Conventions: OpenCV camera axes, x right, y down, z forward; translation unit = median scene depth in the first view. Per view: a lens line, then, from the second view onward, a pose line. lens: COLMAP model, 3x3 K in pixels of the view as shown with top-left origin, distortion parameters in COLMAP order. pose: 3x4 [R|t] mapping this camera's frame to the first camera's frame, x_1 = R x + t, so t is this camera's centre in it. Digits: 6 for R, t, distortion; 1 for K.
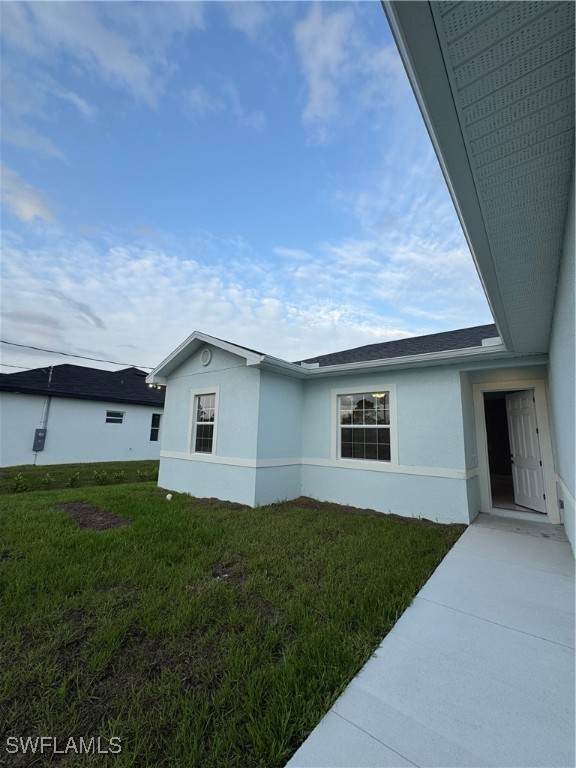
lens RADIAL K [[305.3, 0, 288.0], [0, 305.3, 384.0], [0, 0, 1]] dist [0.000327, 0.000040]
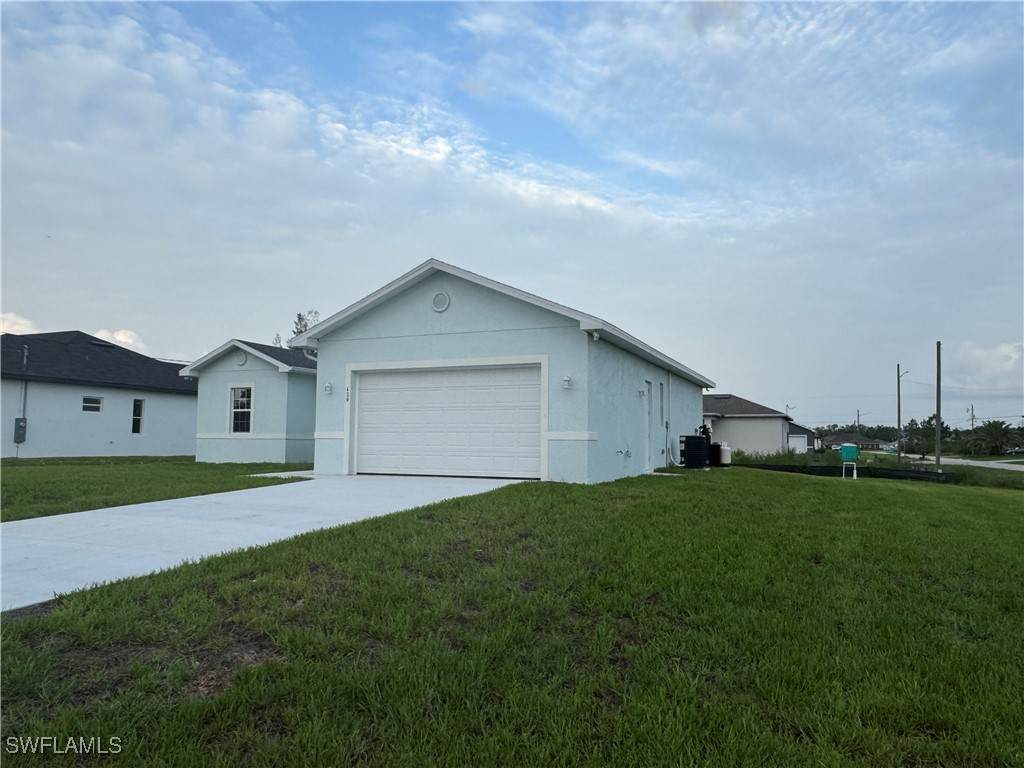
lens RADIAL K [[734.1, 0, 512.0], [0, 734.1, 384.0], [0, 0, 1]] dist [-0.003972, 0.001202]
pose [[0.967591, 0.003084, 0.252505, 0.048855], [-0.026073, 0.995801, 0.087748, -0.276970], [-0.251174, -0.091487, 0.963609, -2.211195]]
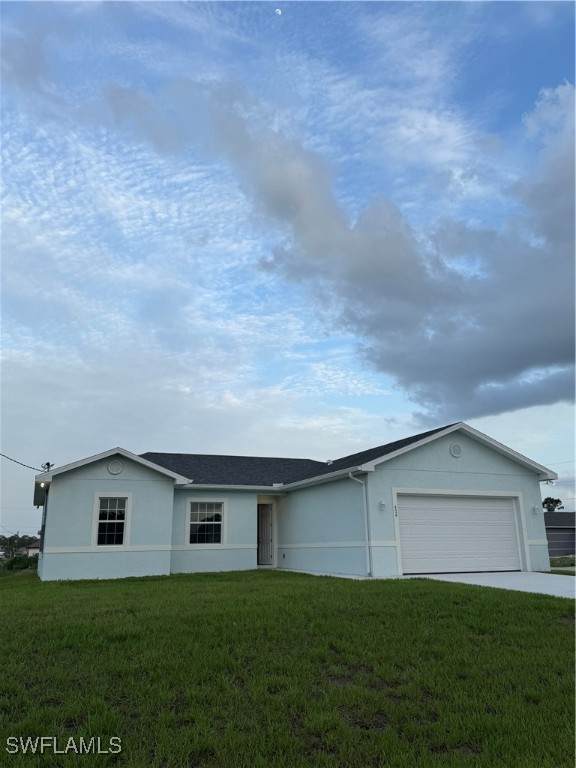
lens RADIAL K [[605.6, 0, 288.0], [0, 605.6, 384.0], [0, 0, 1]] dist [0.074356, -0.006859]
pose [[0.483713, 0.197136, 0.852736, -2.124655], [-0.117995, 0.980097, -0.159647, -0.106809], [-0.867236, -0.023396, 0.497347, -0.857324]]
